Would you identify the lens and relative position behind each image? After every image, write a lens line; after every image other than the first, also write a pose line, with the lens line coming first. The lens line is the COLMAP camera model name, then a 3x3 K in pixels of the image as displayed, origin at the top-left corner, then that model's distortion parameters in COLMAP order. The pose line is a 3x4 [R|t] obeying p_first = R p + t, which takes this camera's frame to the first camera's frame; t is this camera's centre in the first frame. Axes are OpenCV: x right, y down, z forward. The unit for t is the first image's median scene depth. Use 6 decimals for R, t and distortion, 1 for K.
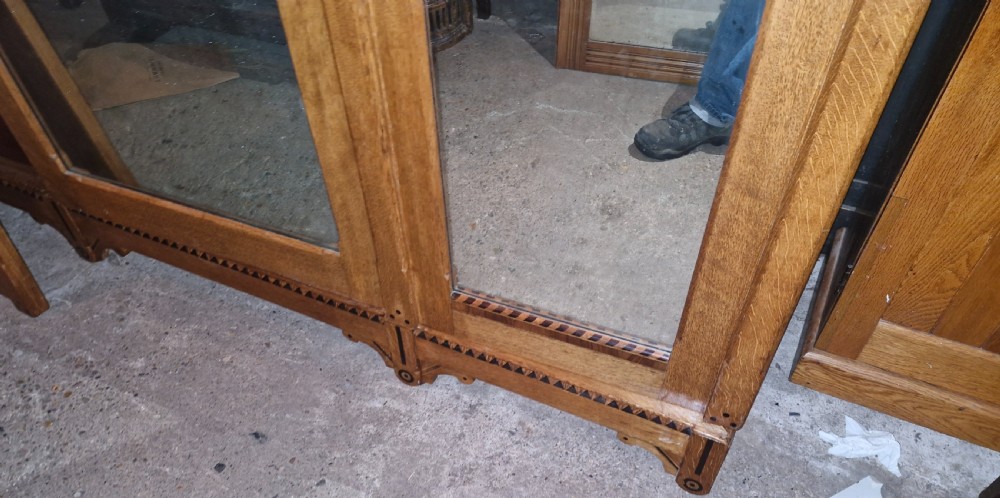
lens RADIAL K [[699.2, 0, 498.0], [0, 699.2, 377.5], [0, 0, 1]] dist [0.096959, -0.123914]
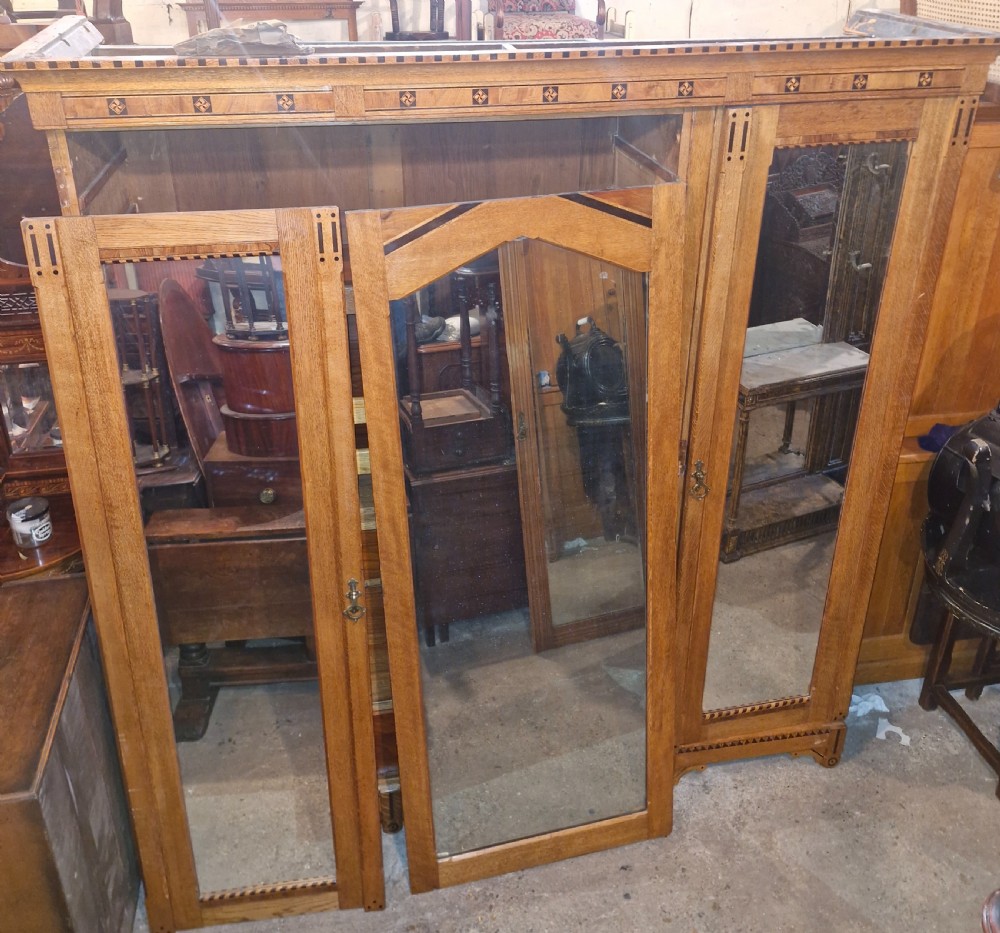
lens RADIAL K [[912.4, 0, 493.2], [0, 912.4, 348.4], [0, 0, 1]] dist [0.087177, -0.116148]
pose [[0.812797, -0.222915, 0.538210, -1.424613], [0.446280, 0.832090, -0.329332, -0.327120], [-0.374426, 0.507873, 0.775803, -1.053697]]
